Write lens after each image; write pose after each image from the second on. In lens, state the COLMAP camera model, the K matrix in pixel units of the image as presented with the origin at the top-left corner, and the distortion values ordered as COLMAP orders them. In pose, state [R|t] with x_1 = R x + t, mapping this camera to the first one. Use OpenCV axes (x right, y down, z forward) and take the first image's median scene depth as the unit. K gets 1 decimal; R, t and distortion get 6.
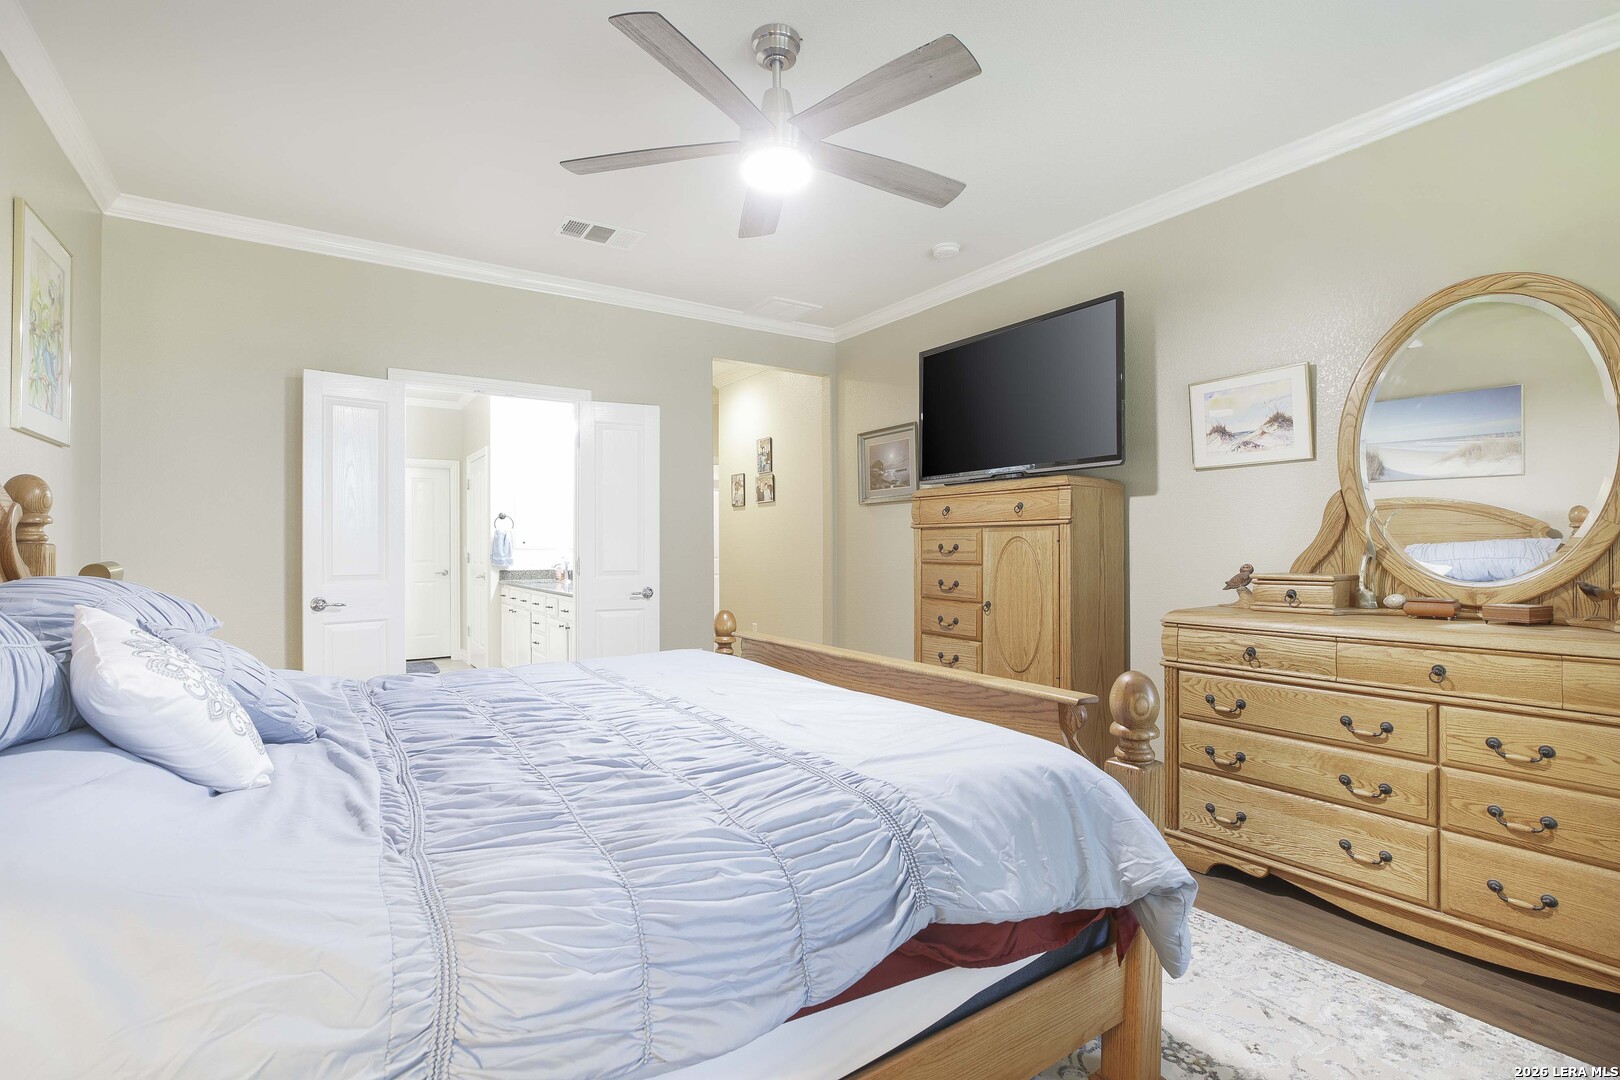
lens RADIAL K [[741.2, 0, 810.0], [0, 741.2, 540.0], [0, 0, 1]] dist [-0.044561, 0.012499]
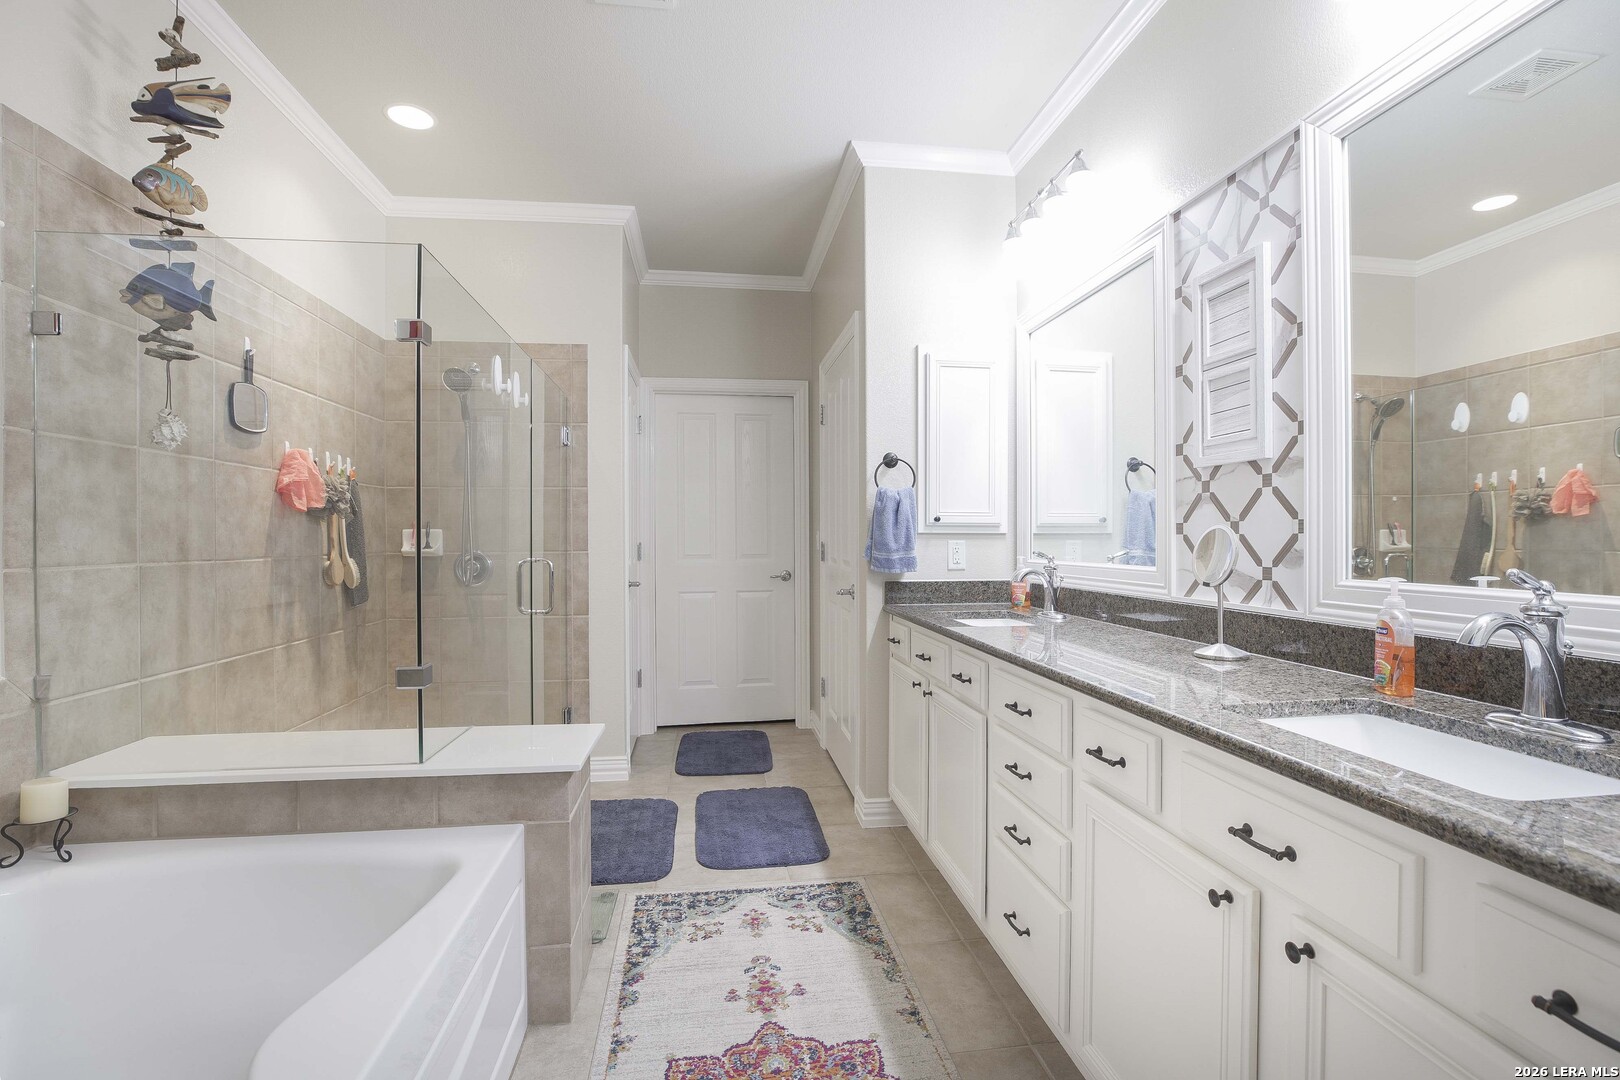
lens RADIAL K [[741.2, 0, 810.0], [0, 741.2, 540.0], [0, 0, 1]] dist [-0.044561, 0.012499]
pose [[0.895890, 0.004325, -0.444255, -0.262731], [0.001095, 0.999928, 0.011944, 0.010429], [0.444274, -0.011187, 0.895821, 0.576538]]
